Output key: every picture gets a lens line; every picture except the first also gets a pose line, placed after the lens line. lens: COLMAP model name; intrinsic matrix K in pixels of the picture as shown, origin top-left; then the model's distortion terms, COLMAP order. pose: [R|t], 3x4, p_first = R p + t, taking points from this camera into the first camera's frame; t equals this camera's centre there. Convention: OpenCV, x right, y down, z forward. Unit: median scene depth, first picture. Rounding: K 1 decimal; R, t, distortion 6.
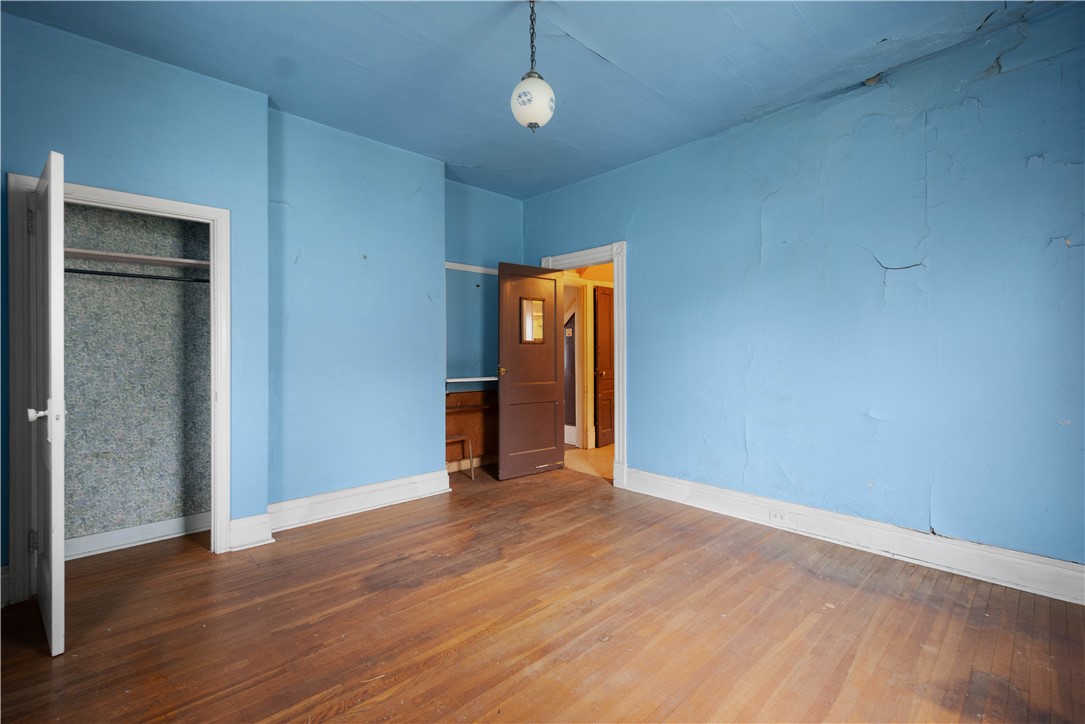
lens RADIAL K [[476.6, 0, 542.9], [0, 476.6, 365.0], [0, 0, 1]] dist [0.014444, -0.006488]
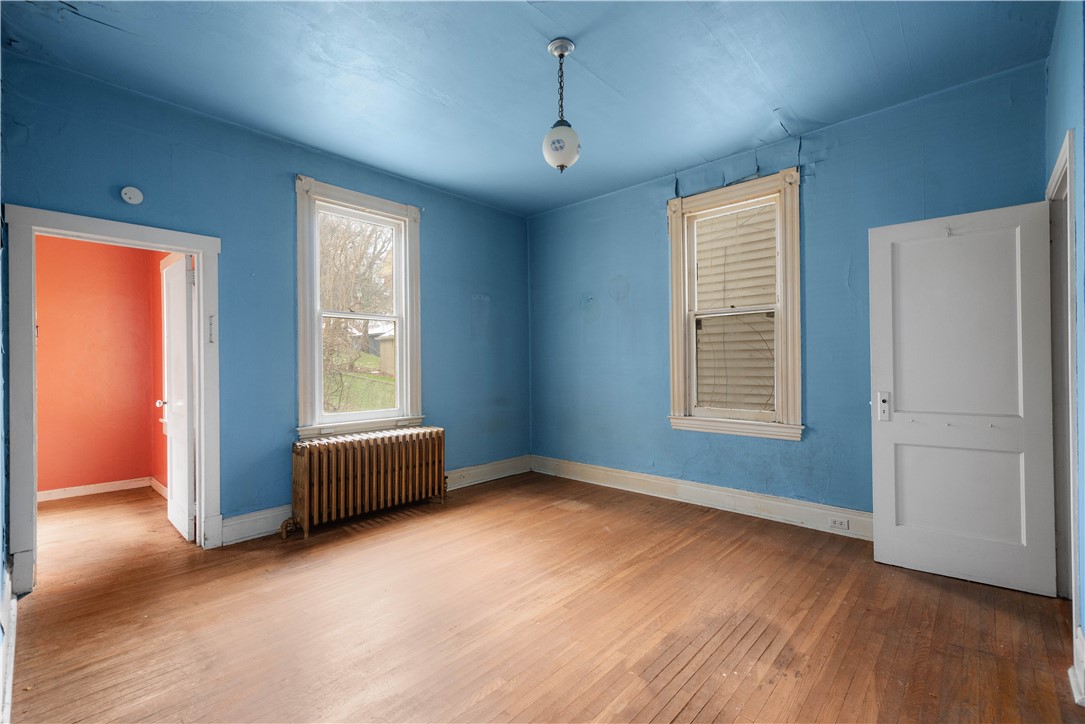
lens RADIAL K [[476.6, 0, 542.9], [0, 476.6, 365.0], [0, 0, 1]] dist [0.014444, -0.006488]
pose [[-0.997533, 0.017098, -0.068085, 0.104172], [0.015682, 0.999651, 0.021275, -0.049731], [0.068425, 0.020155, -0.997453, 2.030376]]
